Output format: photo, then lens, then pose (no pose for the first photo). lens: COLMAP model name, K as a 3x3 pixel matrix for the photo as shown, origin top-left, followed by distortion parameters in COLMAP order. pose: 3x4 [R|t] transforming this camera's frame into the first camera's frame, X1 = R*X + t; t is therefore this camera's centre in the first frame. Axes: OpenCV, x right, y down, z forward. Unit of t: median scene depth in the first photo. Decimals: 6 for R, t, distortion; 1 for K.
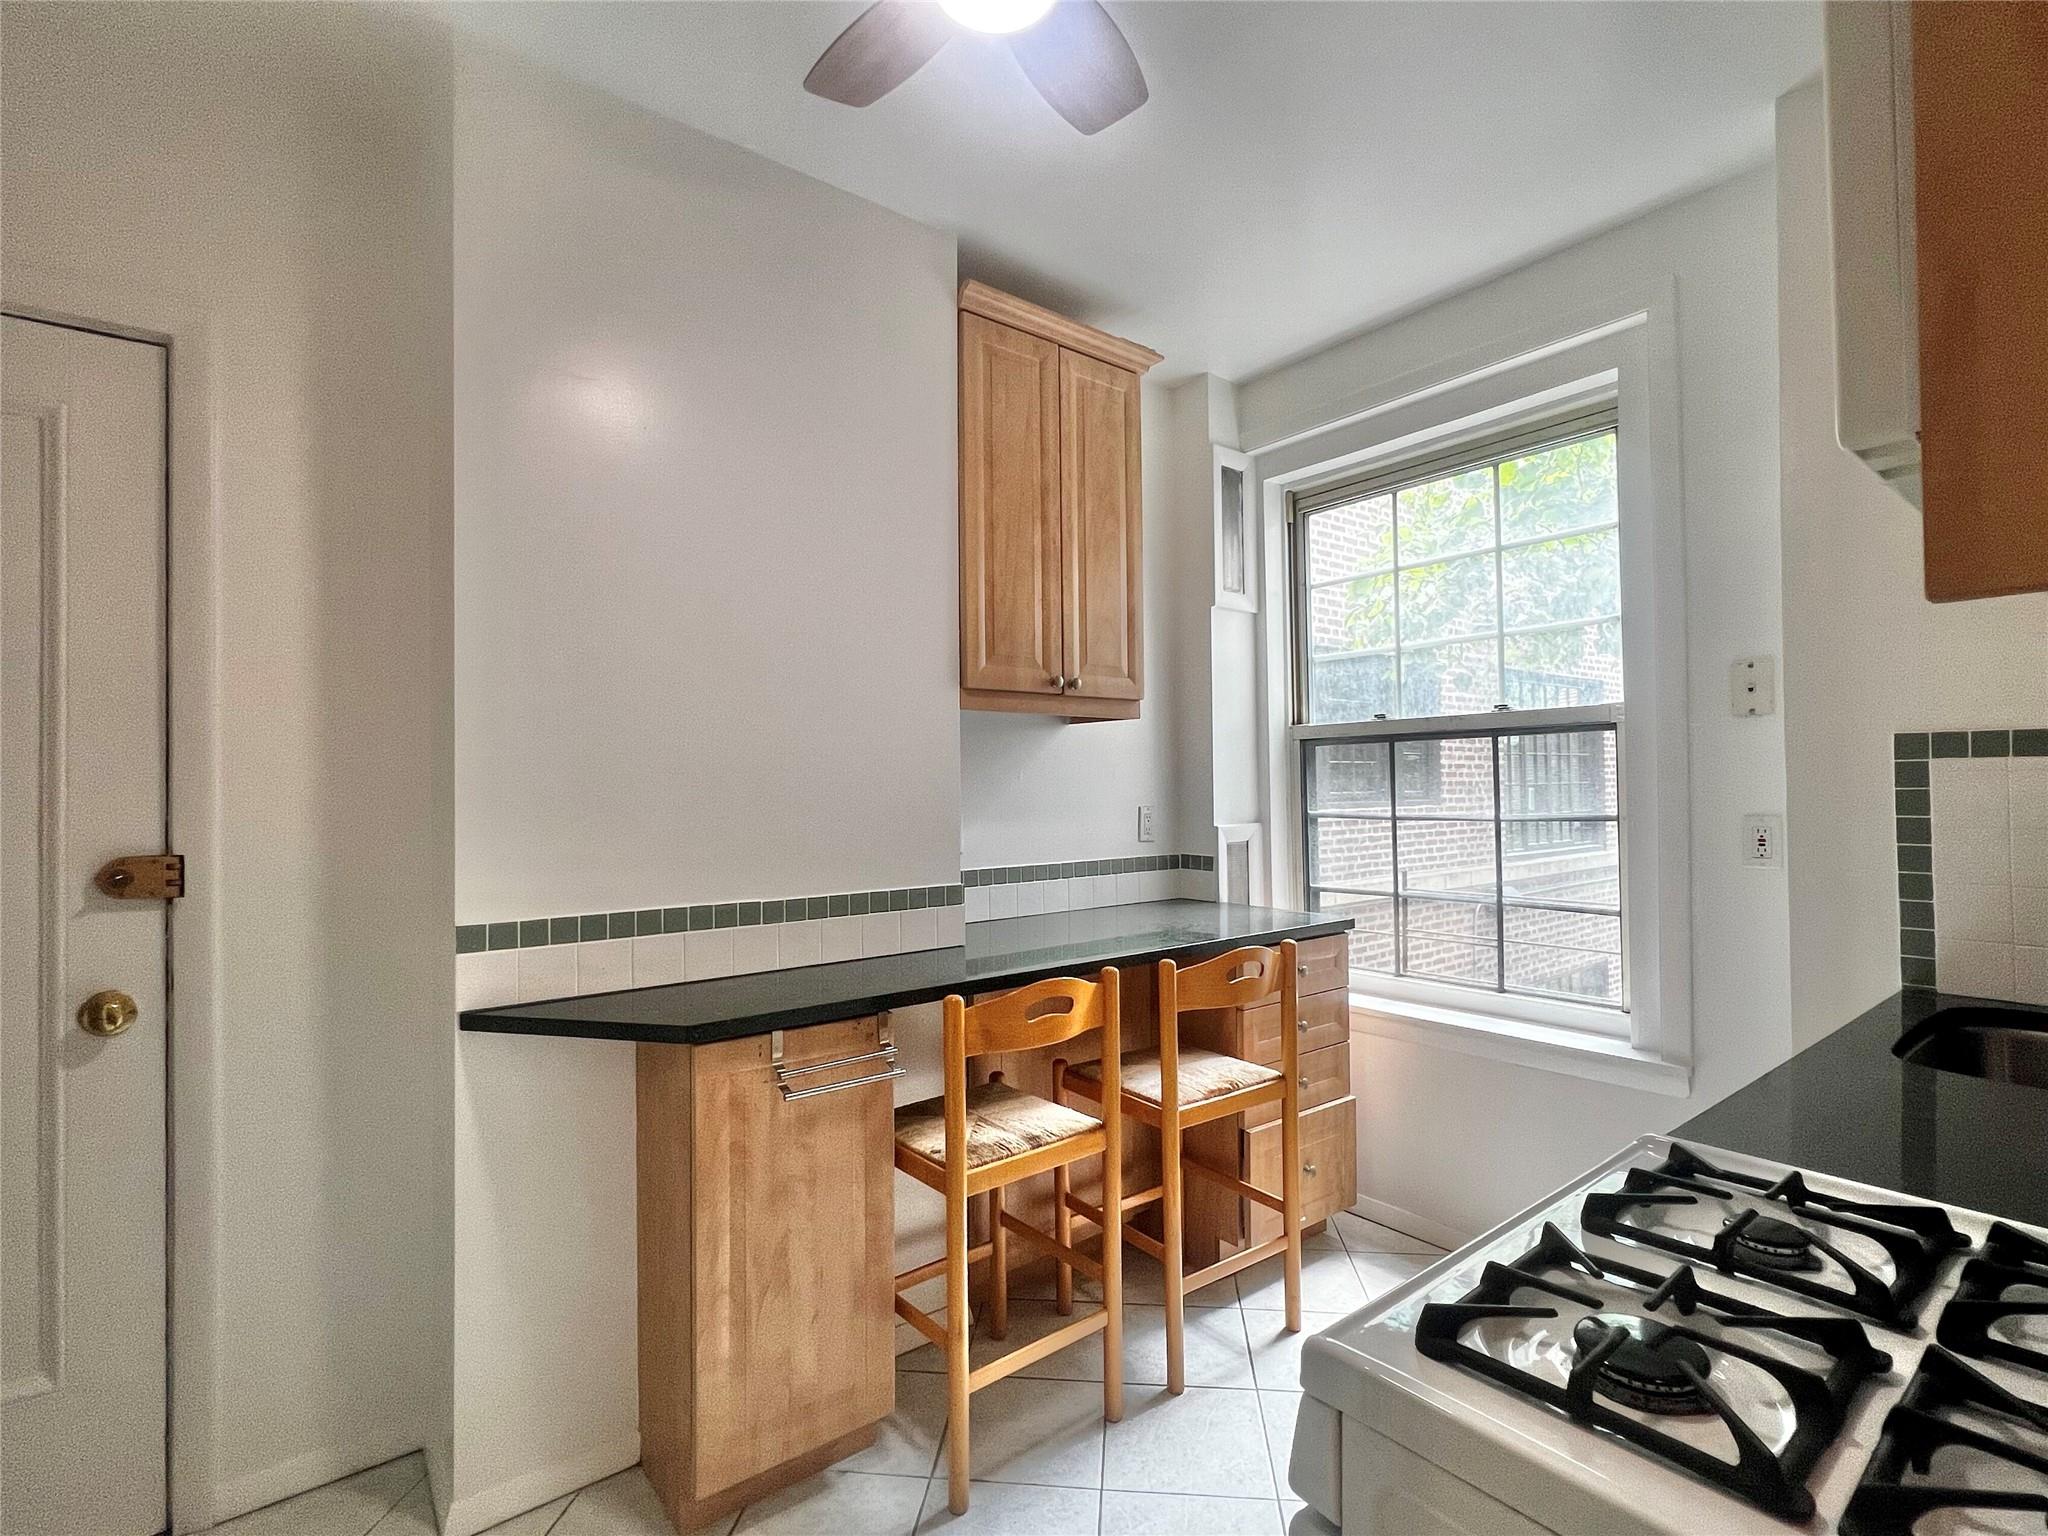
lens RADIAL K [[980.0, 0, 1031.8], [0, 980.0, 774.2], [0, 0, 1]] dist [-0.004250, 0.001376]
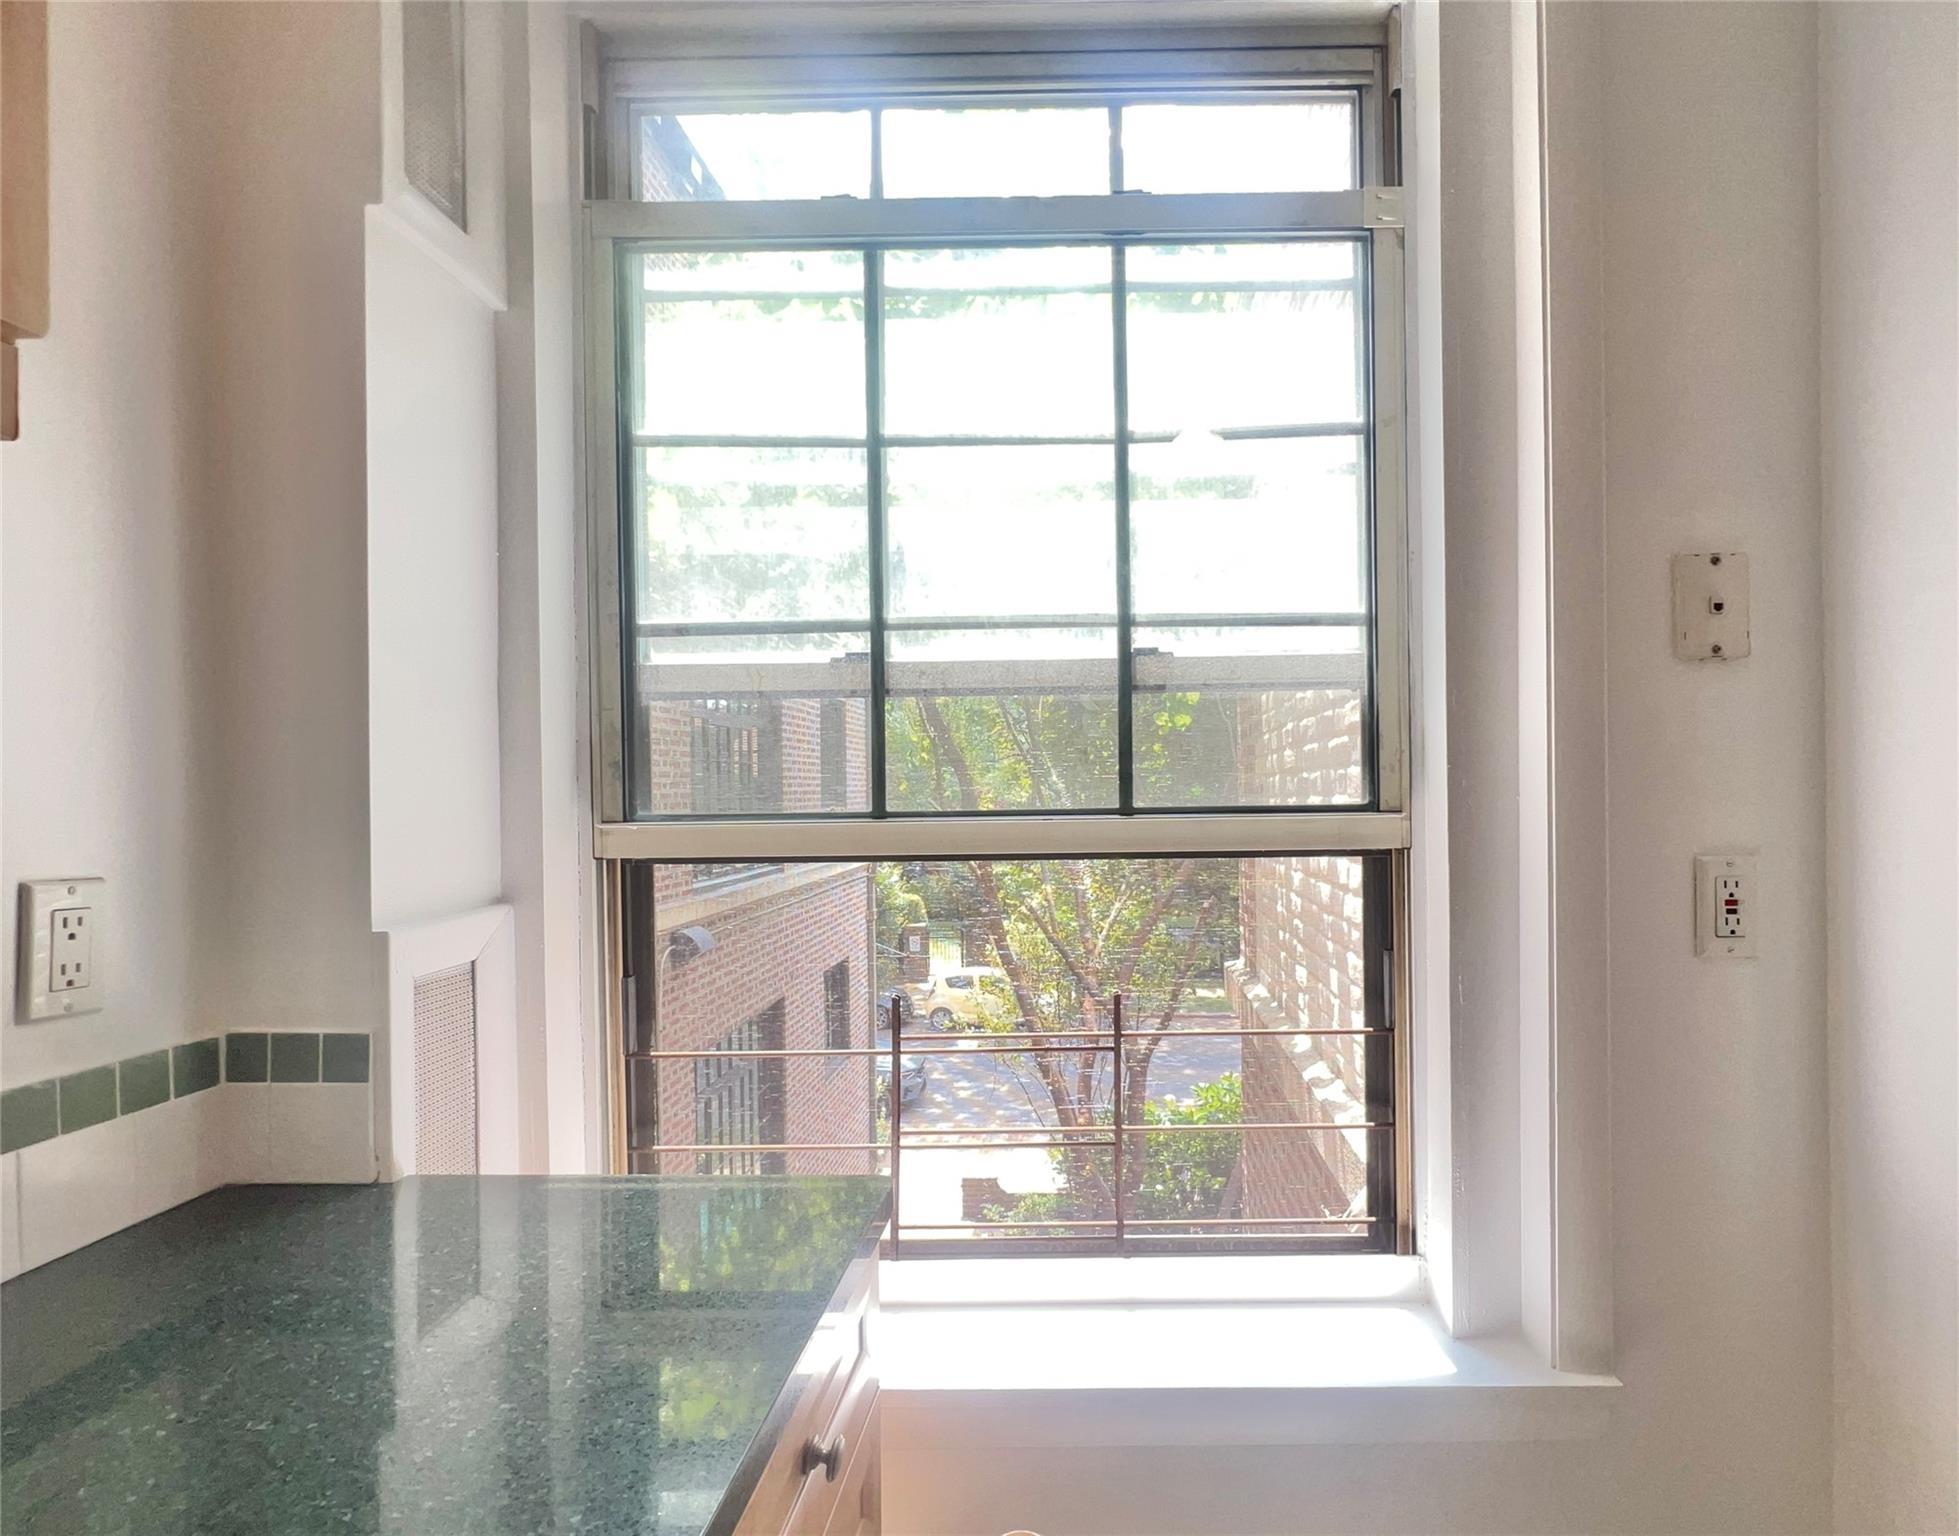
lens RADIAL K [[942.6, 0, 980.7], [0, 942.6, 795.8], [0, 0, 1]] dist [-0.000569, -0.000155]
pose [[0.625687, 0.000888, 0.780073, 0.075176], [-0.007911, 0.999955, 0.005207, 0.007947], [-0.780034, -0.009429, 0.625666, 0.658290]]
